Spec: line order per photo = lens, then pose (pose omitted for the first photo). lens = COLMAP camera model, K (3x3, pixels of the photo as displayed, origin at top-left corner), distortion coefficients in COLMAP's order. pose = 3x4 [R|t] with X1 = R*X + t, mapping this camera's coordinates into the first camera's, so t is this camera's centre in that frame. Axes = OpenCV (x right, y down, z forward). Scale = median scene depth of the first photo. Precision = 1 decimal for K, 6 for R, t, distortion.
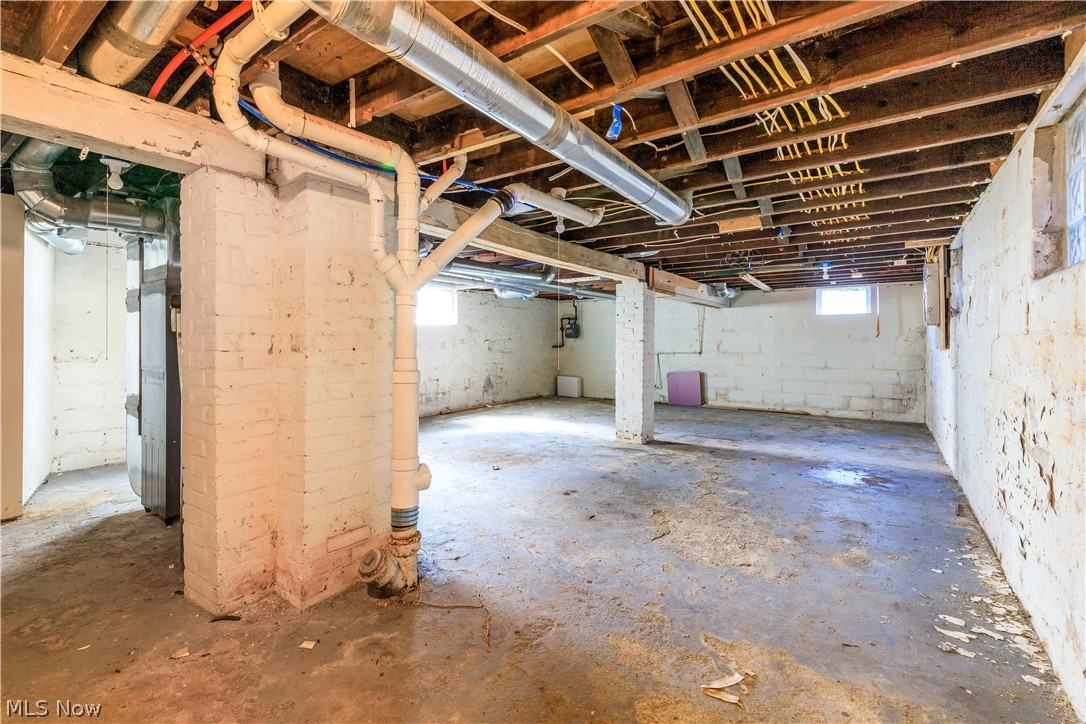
lens RADIAL K [[481.2, 0, 544.5], [0, 481.2, 350.9], [0, 0, 1]] dist [-0.003435, -0.000138]
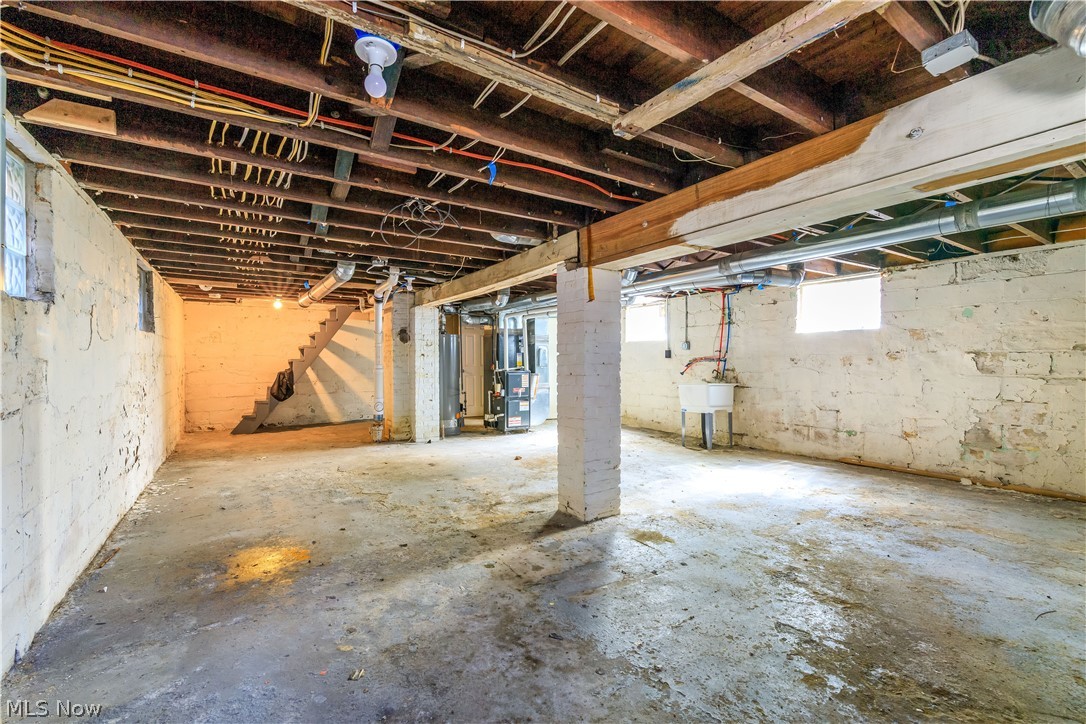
lens RADIAL K [[481.2, 0, 546.1], [0, 481.2, 361.7], [0, 0, 1]] dist [-0.003435, -0.000138]
pose [[-0.384082, 0.003698, -0.923292, 0.590056], [-0.013473, 0.999863, 0.009609, -0.012455], [0.923201, 0.016130, -0.383979, 0.888672]]
